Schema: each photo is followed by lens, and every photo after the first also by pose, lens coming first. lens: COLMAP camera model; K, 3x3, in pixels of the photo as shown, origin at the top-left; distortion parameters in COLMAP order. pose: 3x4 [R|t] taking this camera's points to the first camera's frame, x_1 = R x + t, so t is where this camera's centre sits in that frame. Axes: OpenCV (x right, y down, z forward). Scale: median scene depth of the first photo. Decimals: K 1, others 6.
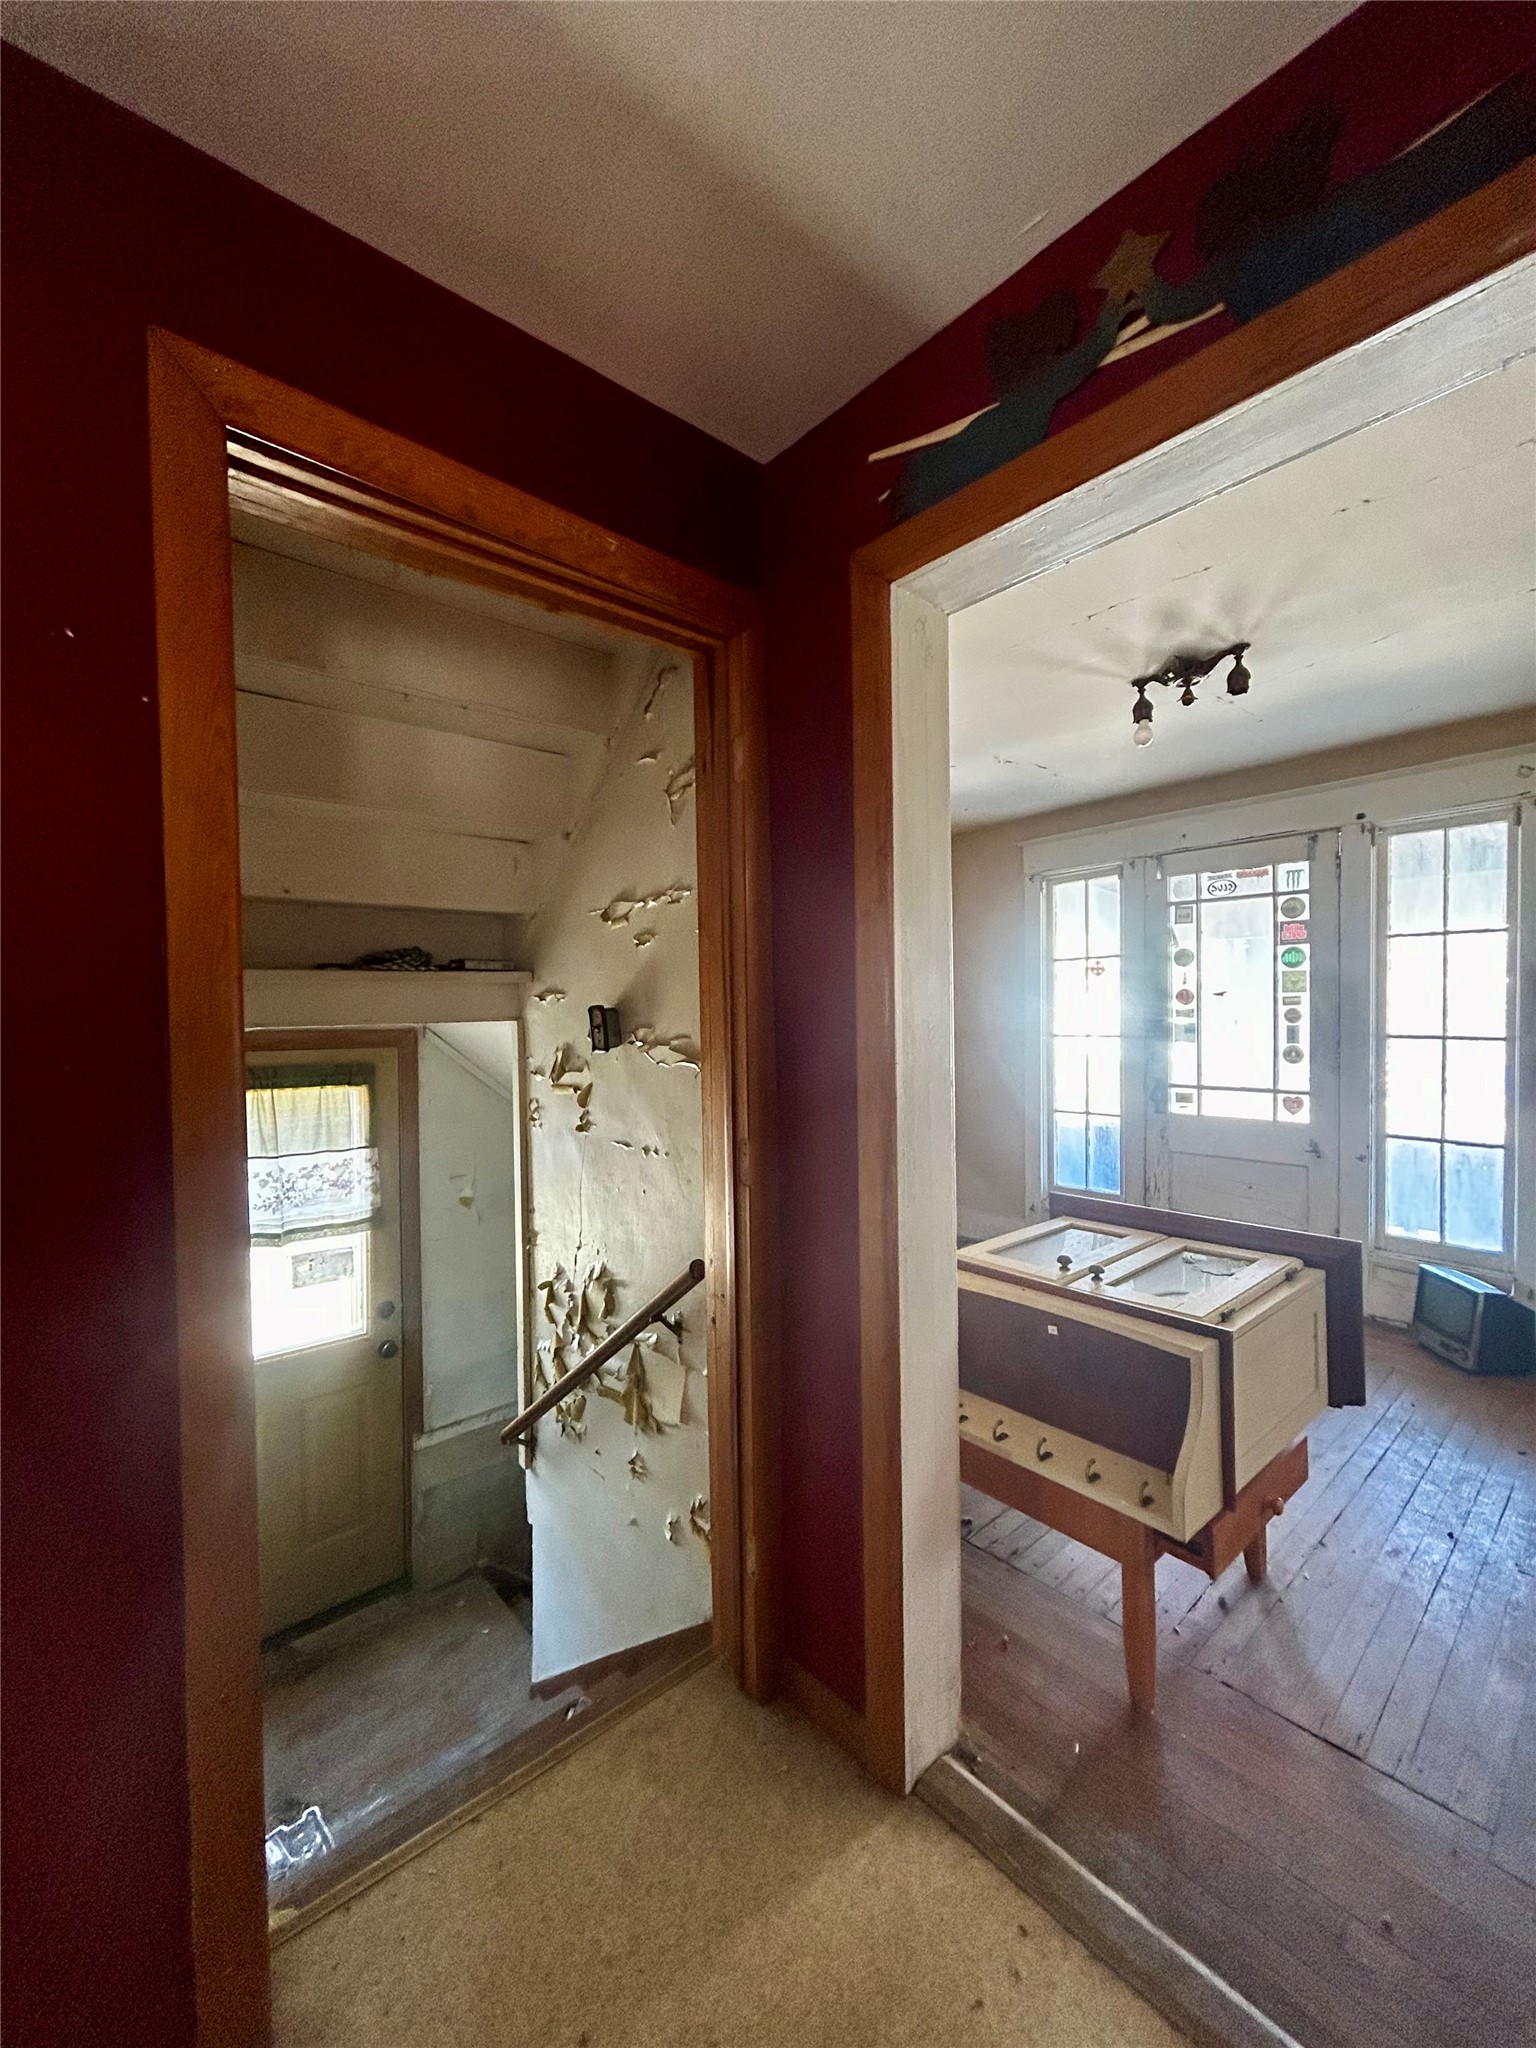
lens RADIAL K [[821.9, 0, 776.4], [0, 821.9, 1022.6], [0, 0, 1]] dist [-0.000721, 0.000044]
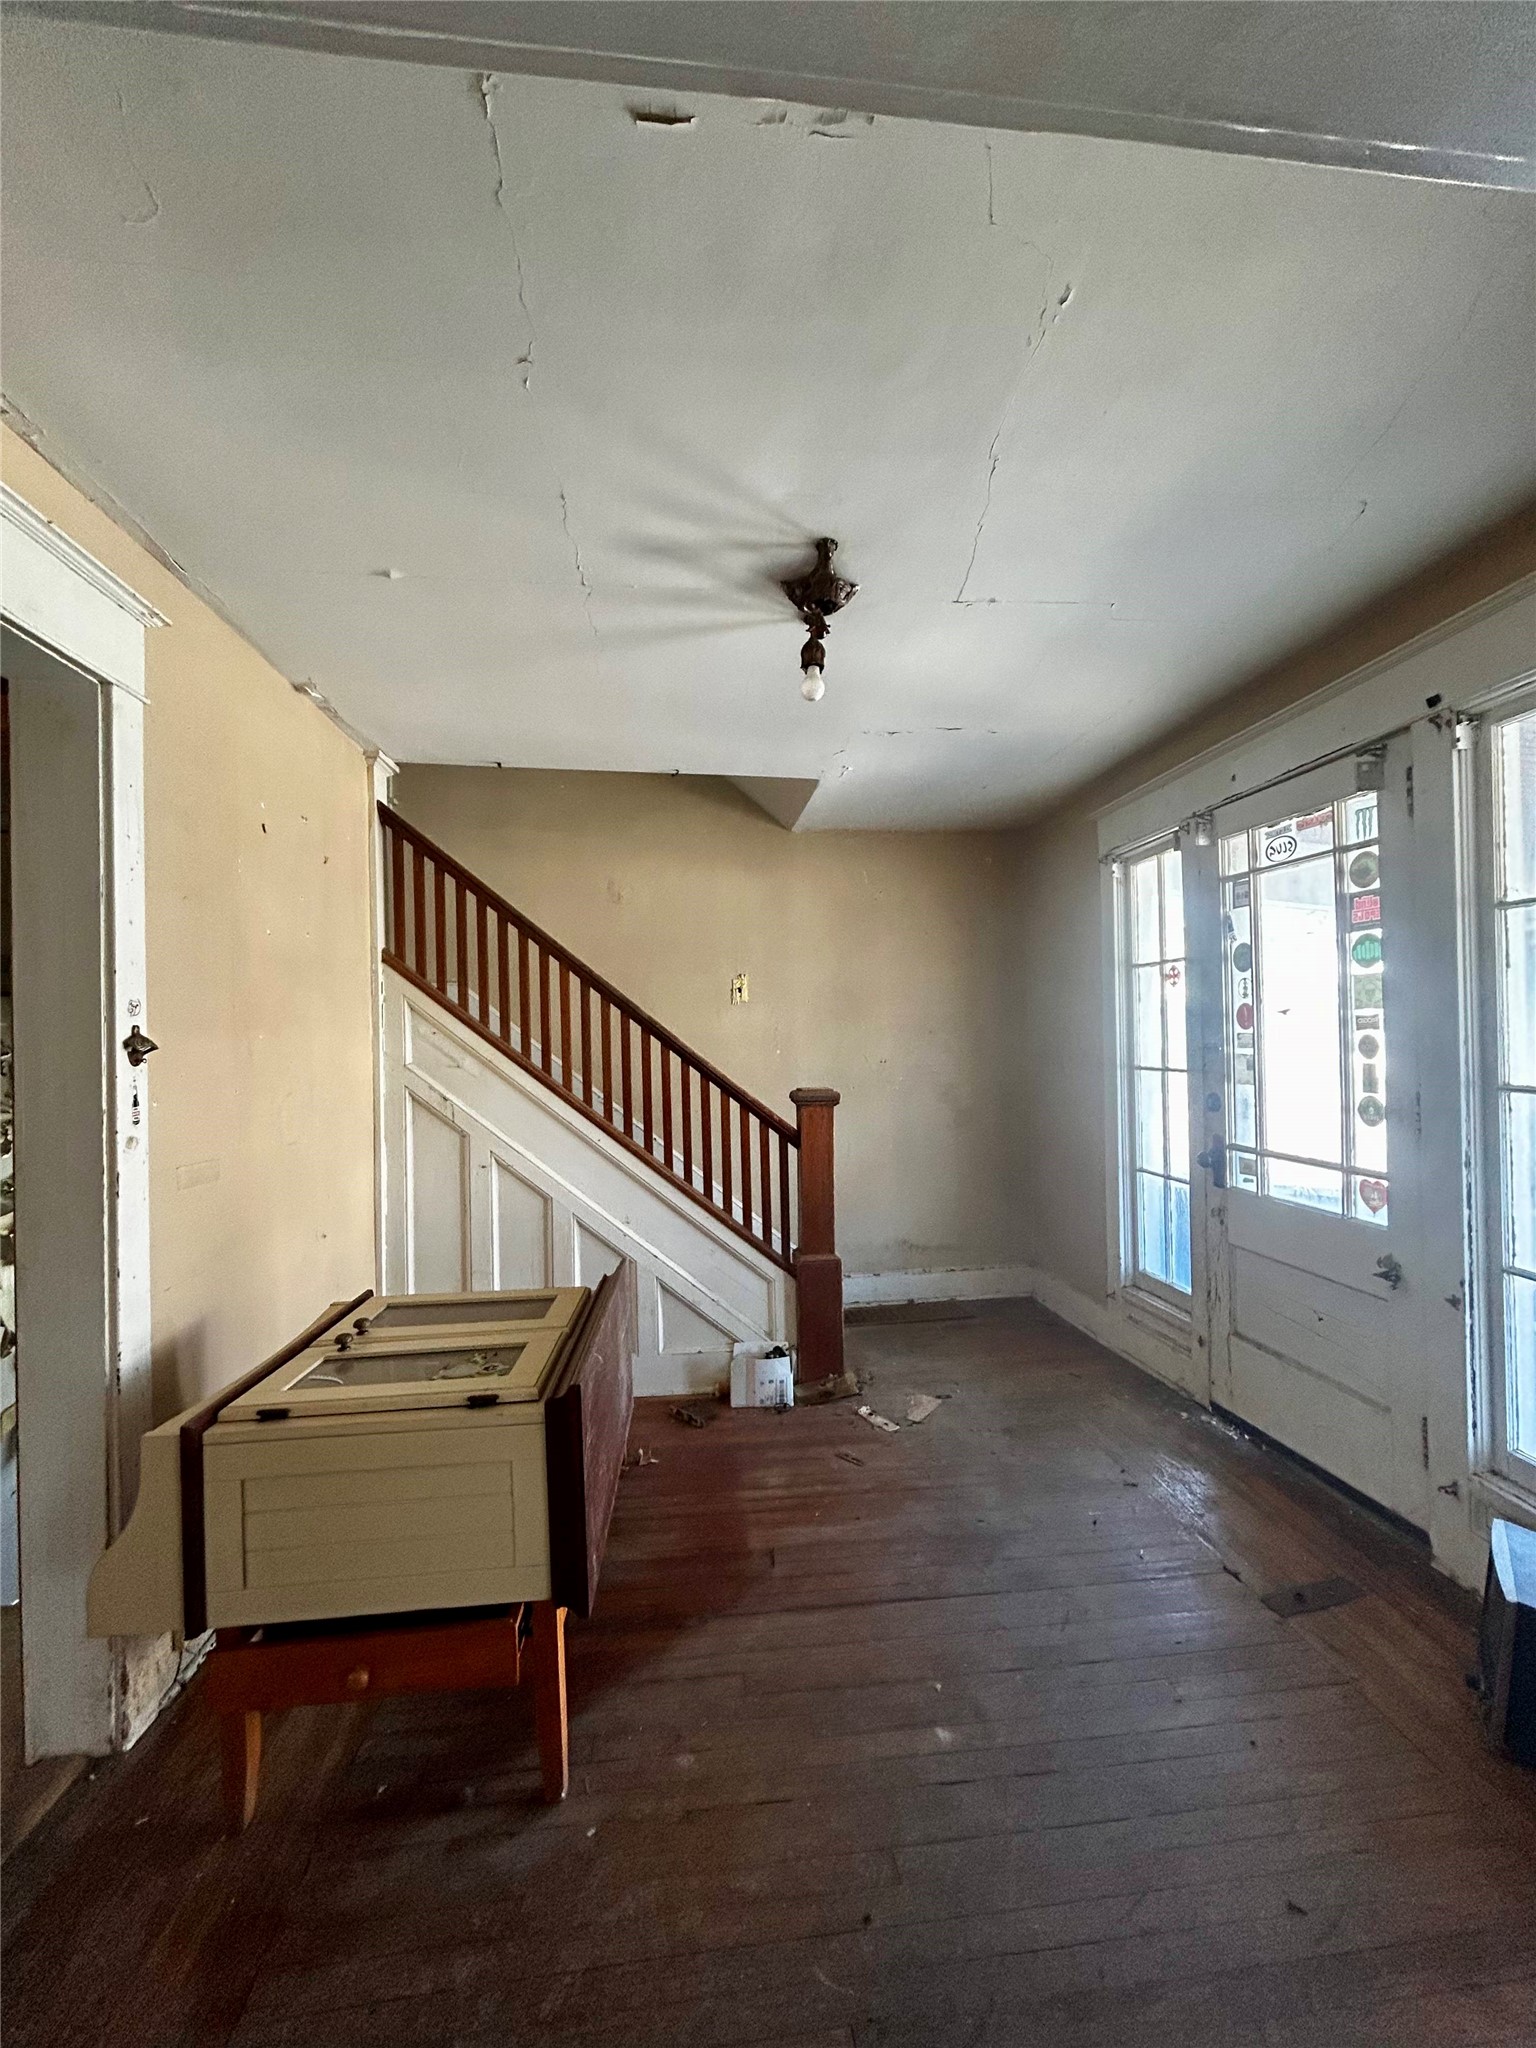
lens RADIAL K [[821.9, 0, 773.2], [0, 821.9, 1026.8], [0, 0, 1]] dist [-0.000721, 0.000044]
pose [[0.820373, -0.004024, -0.571814, 0.607155], [-0.001310, 0.999959, -0.008916, -0.017233], [0.571827, 0.008063, 0.820335, 0.247908]]
